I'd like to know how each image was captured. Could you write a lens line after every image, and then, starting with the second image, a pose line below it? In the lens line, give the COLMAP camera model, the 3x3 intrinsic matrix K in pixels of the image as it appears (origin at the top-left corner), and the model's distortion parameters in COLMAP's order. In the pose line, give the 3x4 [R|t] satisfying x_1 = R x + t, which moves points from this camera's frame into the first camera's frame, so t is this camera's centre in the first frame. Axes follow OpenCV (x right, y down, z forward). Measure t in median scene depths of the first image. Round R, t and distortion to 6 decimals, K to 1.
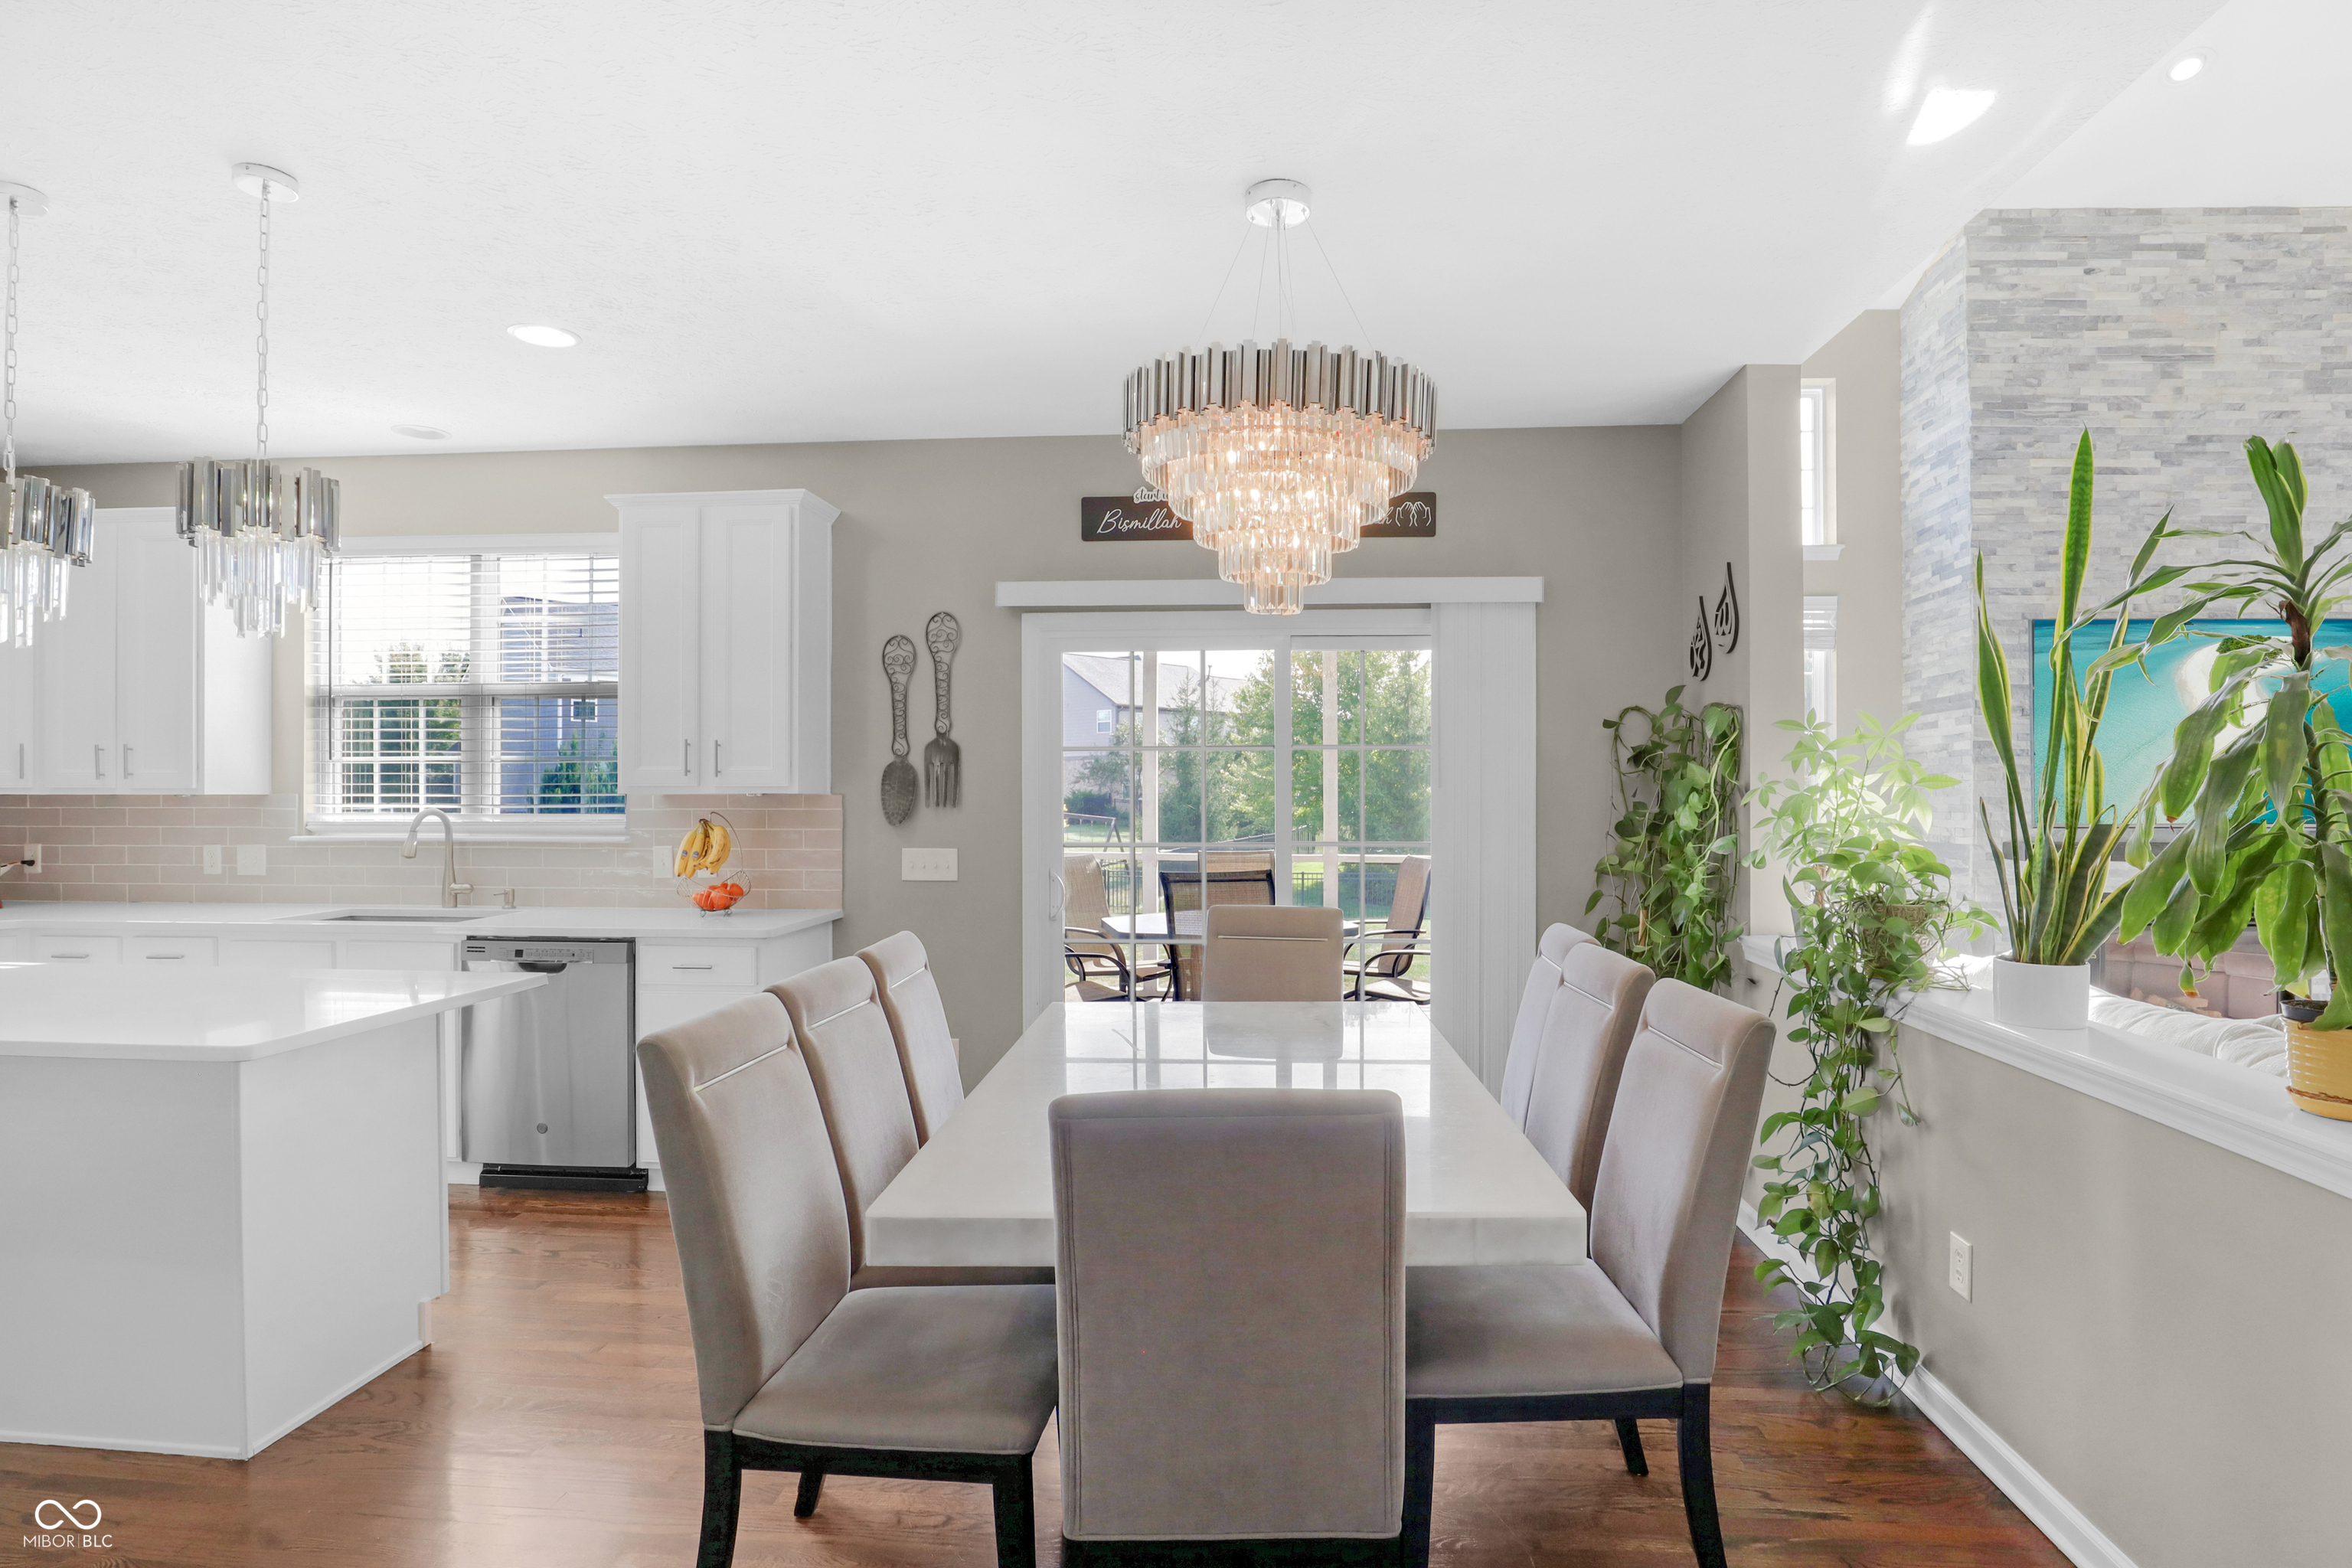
lens RADIAL K [[1243.6, 0, 1182.2], [0, 1243.6, 789.3], [0, 0, 1]] dist [-0.029298, 0.000265]
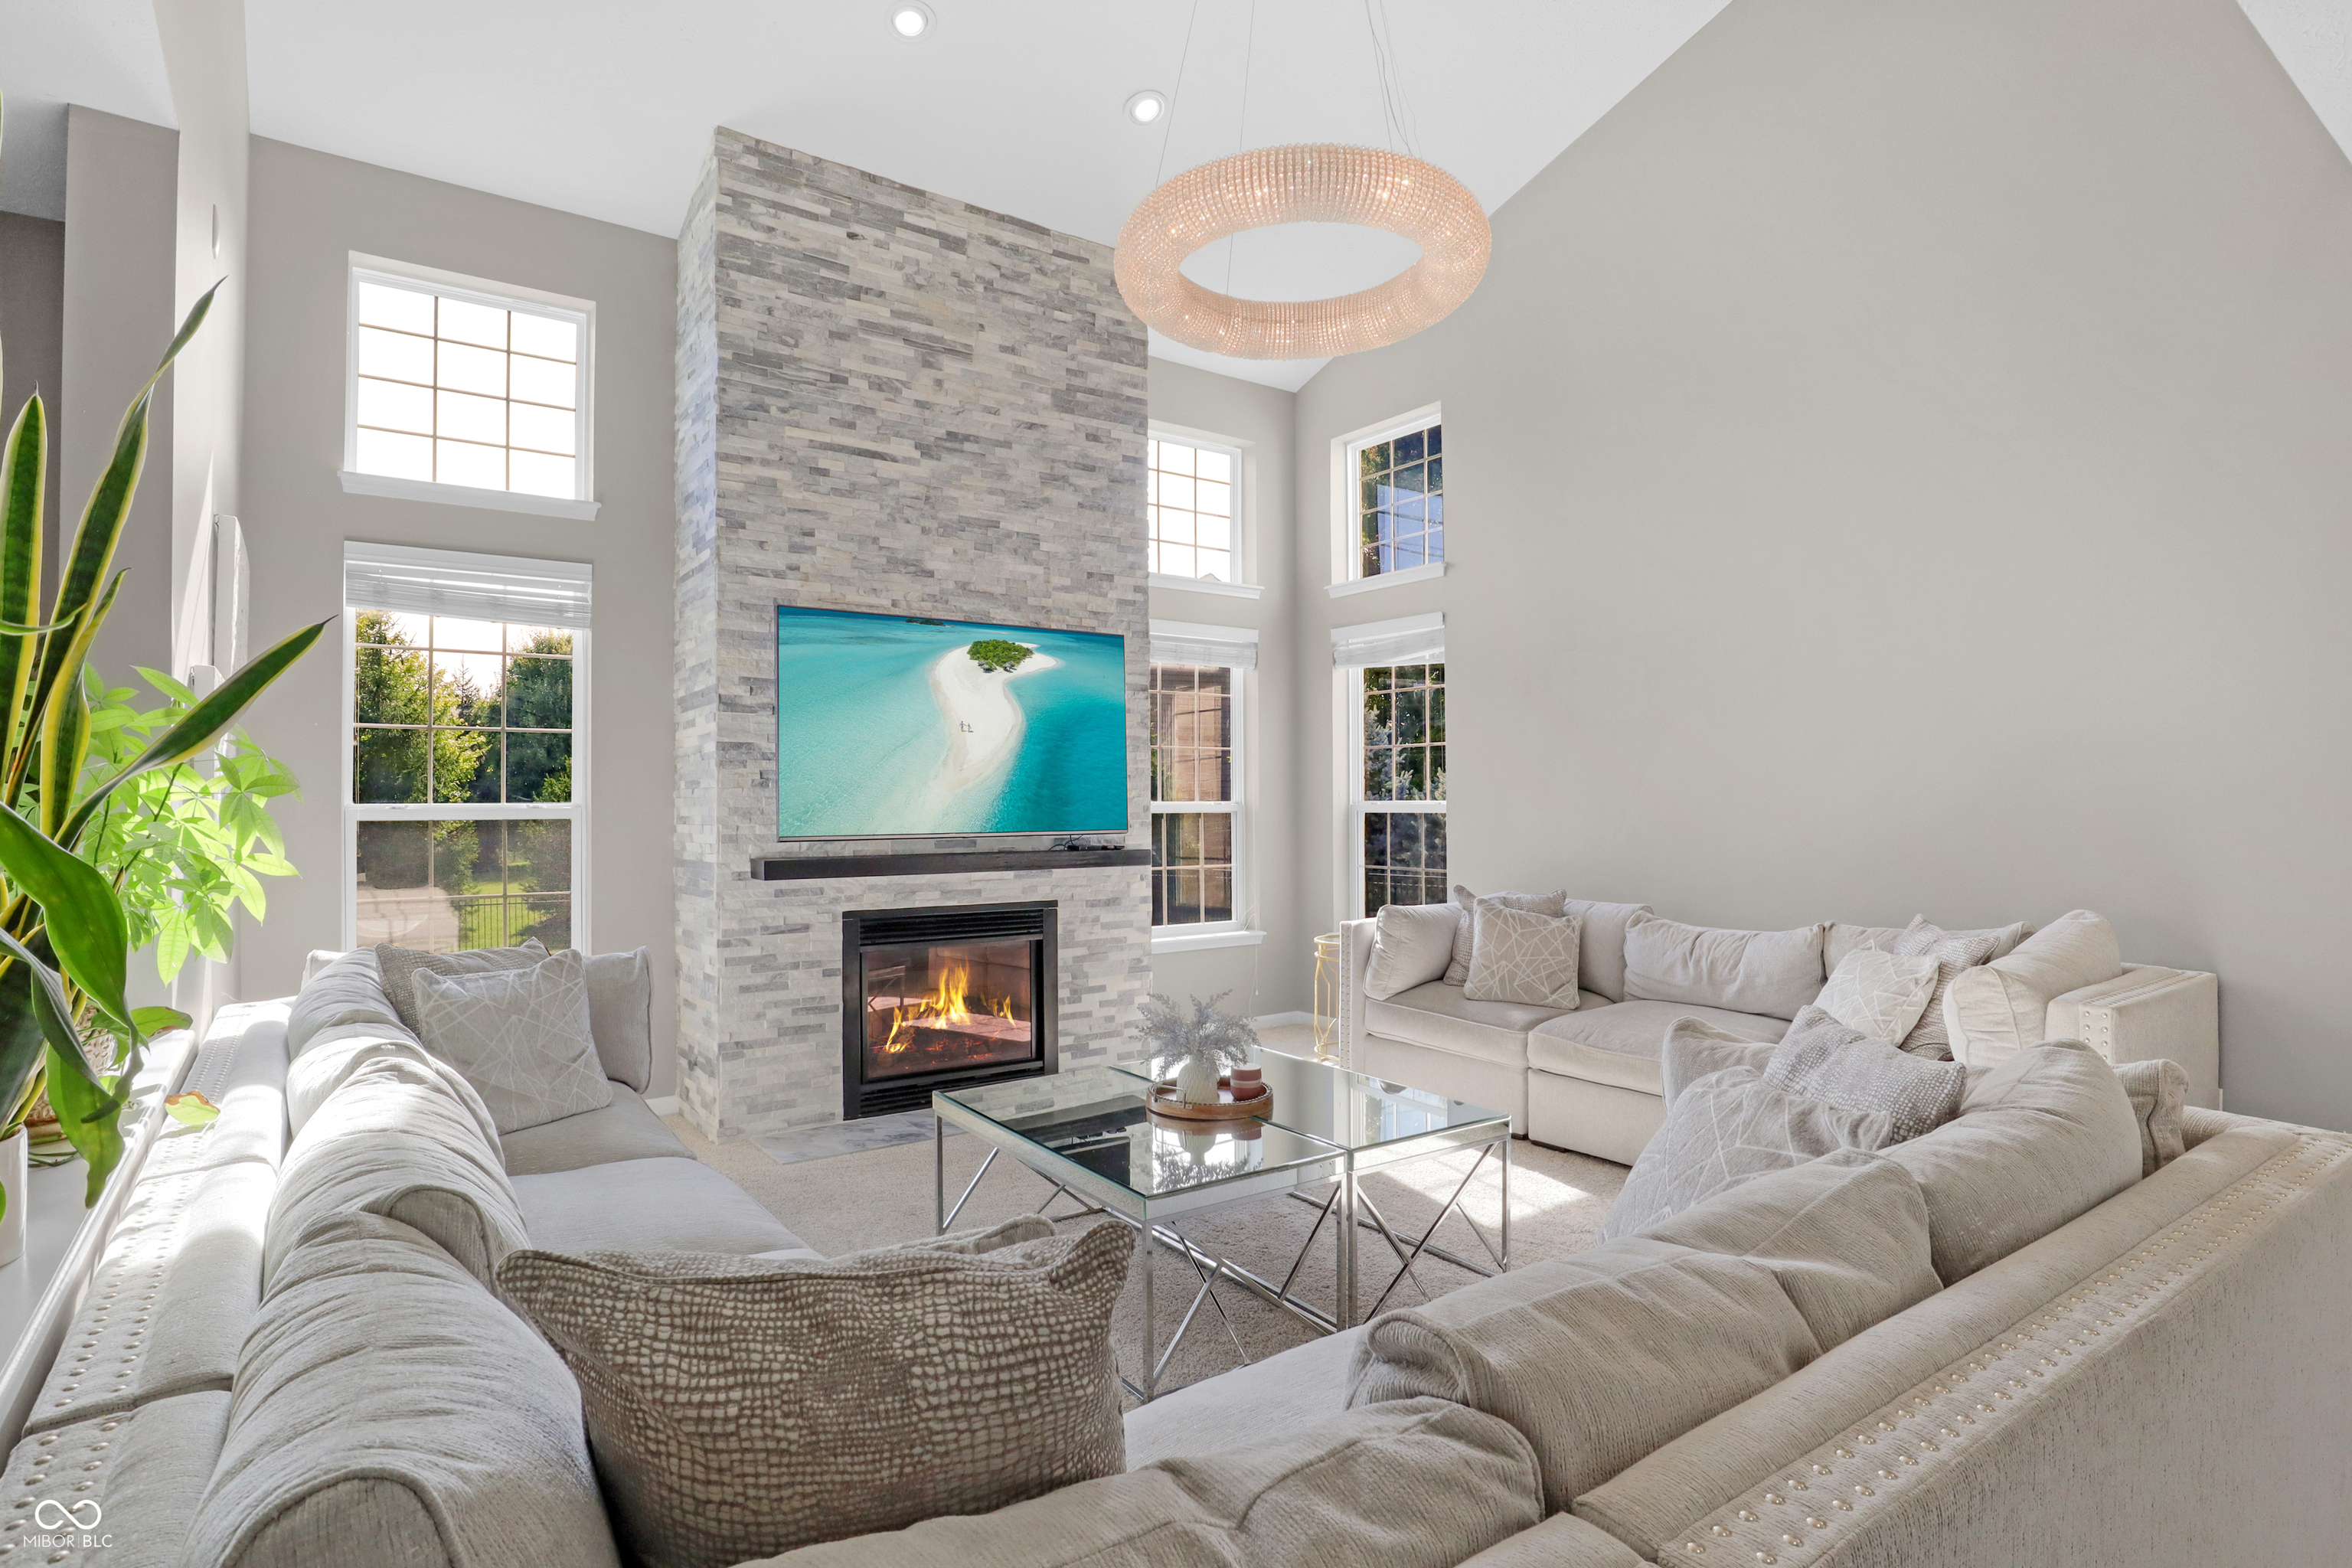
lens RADIAL K [[1243.6, 0, 1174.8], [0, 1243.6, 781.6], [0, 0, 1]] dist [-0.029298, 0.000265]
pose [[0.759384, -0.000929, 0.650642, 0.321610], [0.008947, 0.999919, -0.009016, -0.000709], [-0.650581, 0.012668, 0.759331, 0.134979]]
